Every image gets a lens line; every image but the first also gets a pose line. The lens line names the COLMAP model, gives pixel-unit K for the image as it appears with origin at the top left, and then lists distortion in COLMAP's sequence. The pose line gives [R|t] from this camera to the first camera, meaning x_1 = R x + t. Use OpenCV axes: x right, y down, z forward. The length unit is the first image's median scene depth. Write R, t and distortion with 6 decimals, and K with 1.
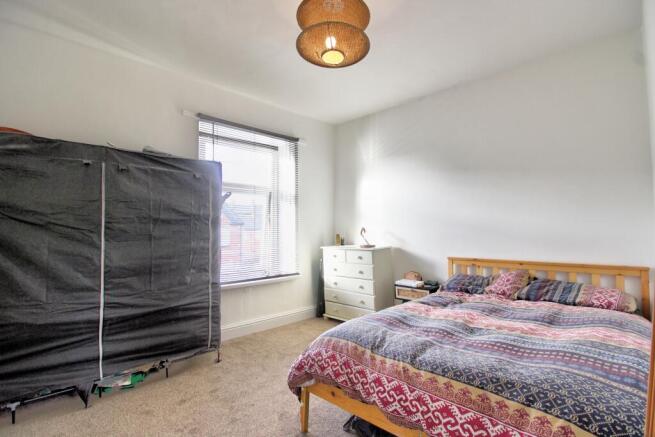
lens RADIAL K [[301.2, 0, 328.6], [0, 301.2, 216.1], [0, 0, 1]] dist [0.001279, -0.012591]
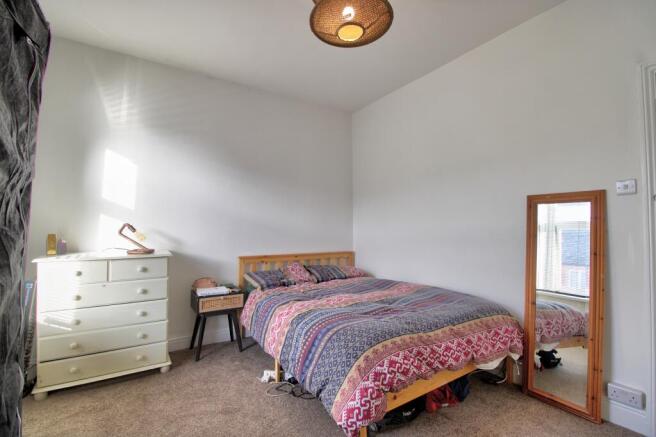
lens RADIAL K [[301.8, 0, 328.7], [0, 301.8, 225.1], [0, 0, 1]] dist [-0.001300, -0.000392]
pose [[0.241892, 0.022038, 0.970053, -0.467616], [-0.046155, 0.998872, -0.011183, 0.031208], [-0.969205, -0.042068, 0.242636, 0.477010]]
